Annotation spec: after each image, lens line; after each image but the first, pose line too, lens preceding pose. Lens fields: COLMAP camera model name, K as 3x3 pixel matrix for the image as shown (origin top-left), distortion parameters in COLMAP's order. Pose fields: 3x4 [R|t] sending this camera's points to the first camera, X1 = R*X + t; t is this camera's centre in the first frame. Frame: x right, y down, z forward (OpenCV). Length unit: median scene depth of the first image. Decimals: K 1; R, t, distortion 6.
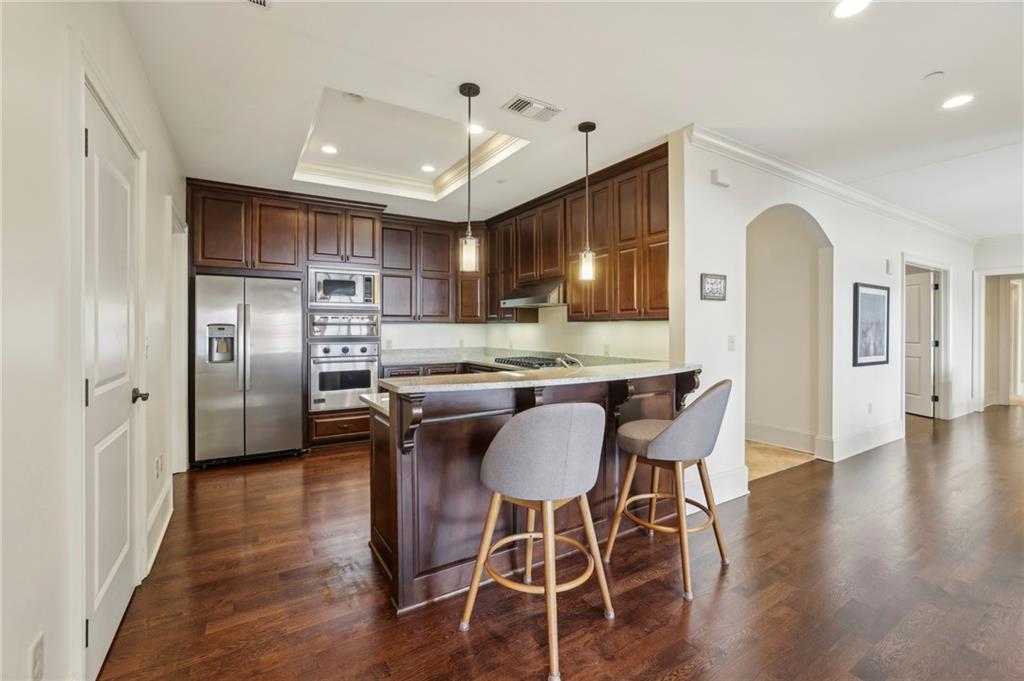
lens RADIAL K [[441.8, 0, 509.9], [0, 441.8, 330.9], [0, 0, 1]] dist [-0.011141, 0.002979]
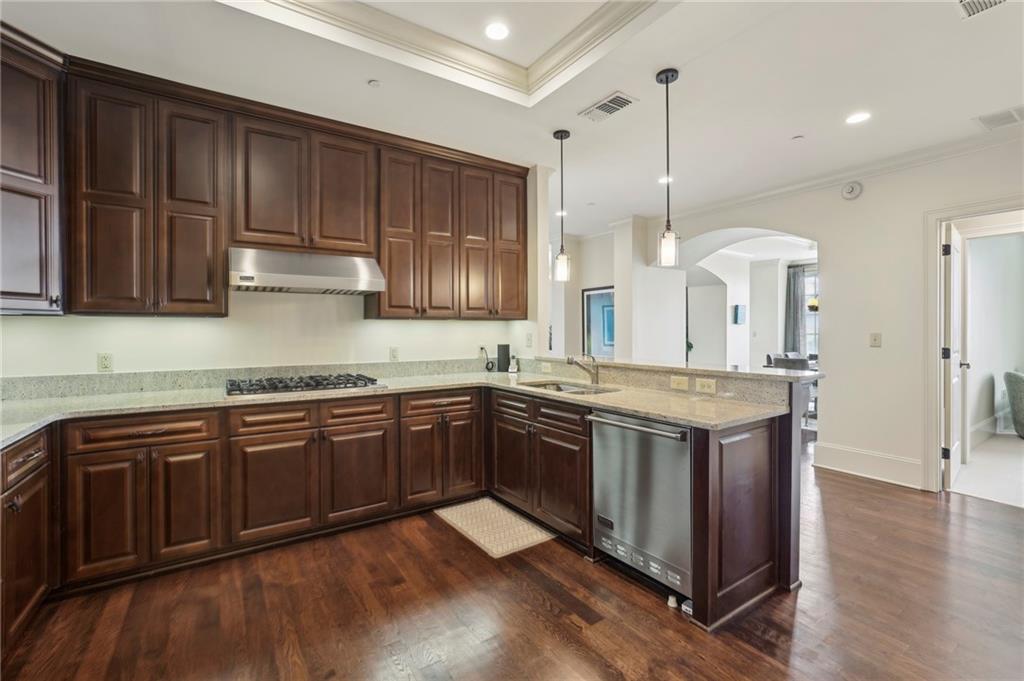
lens RADIAL K [[441.8, 0, 505.6], [0, 441.8, 333.6], [0, 0, 1]] dist [-0.011141, 0.002979]
pose [[-0.021834, -0.009540, 0.999716, -0.571312], [0.008118, 0.999920, 0.009719, -0.000834], [-0.999729, 0.008328, -0.021755, 0.763201]]
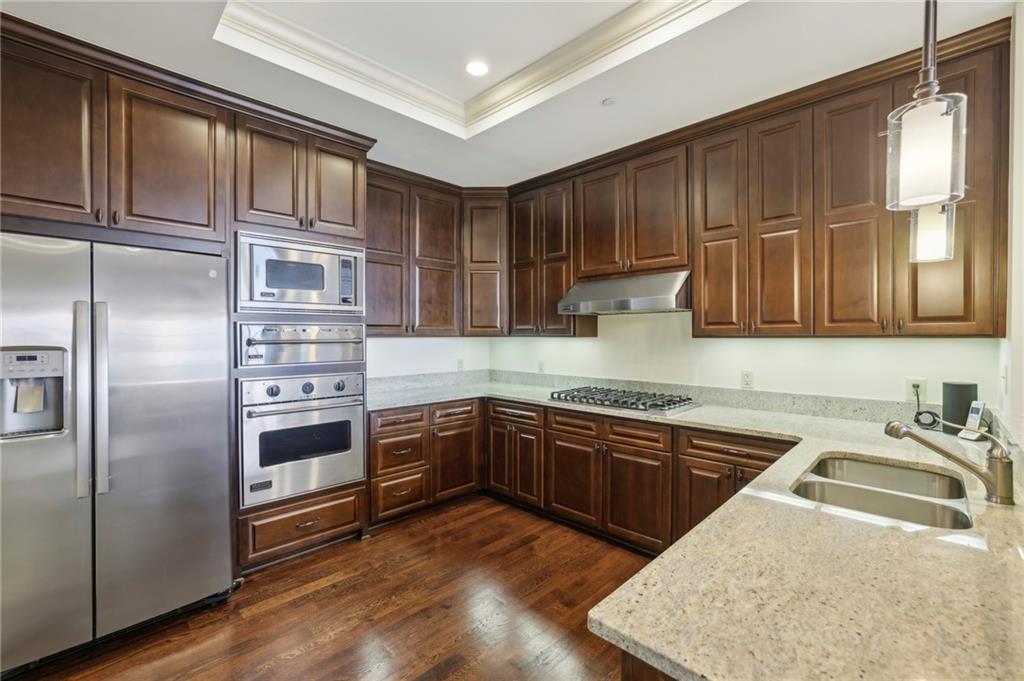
lens RADIAL K [[441.8, 0, 520.5], [0, 441.8, 341.2], [0, 0, 1]] dist [-0.011141, 0.002979]
pose [[0.972817, -0.004516, 0.231530, -0.247993], [0.003278, 0.999978, 0.005734, -0.018585], [-0.231551, -0.004819, 0.972811, 0.409117]]
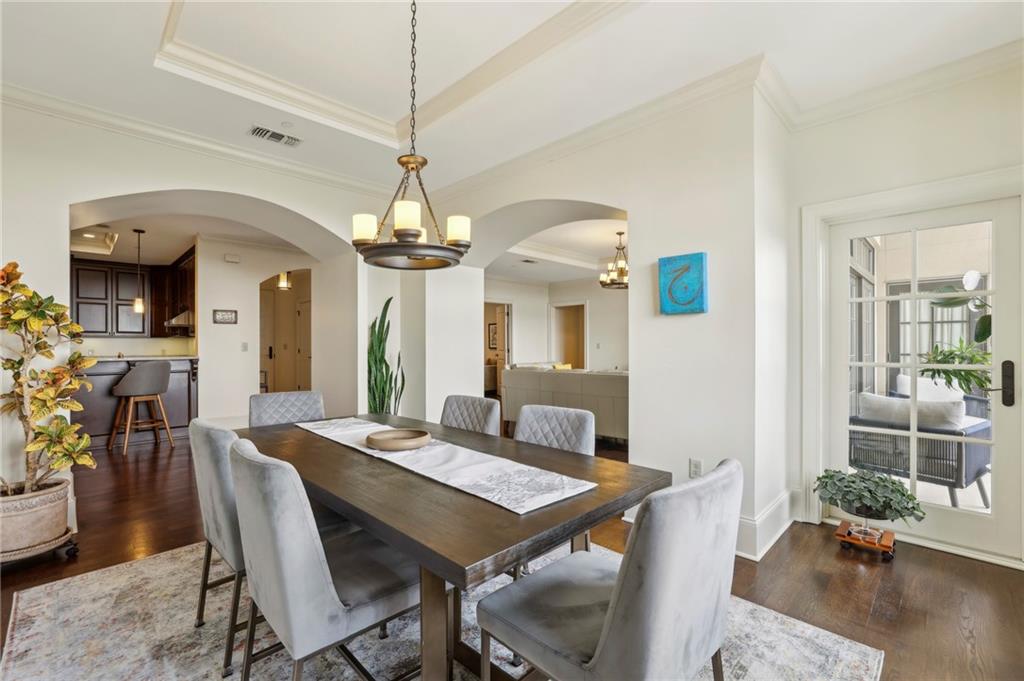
lens RADIAL K [[441.8, 0, 504.0], [0, 441.8, 341.6], [0, 0, 1]] dist [-0.011141, 0.002979]
pose [[0.976617, -0.002538, 0.214973, 0.874959], [0.005327, 0.999909, -0.012395, 0.025595], [-0.214922, 0.013250, 0.976541, -0.780144]]
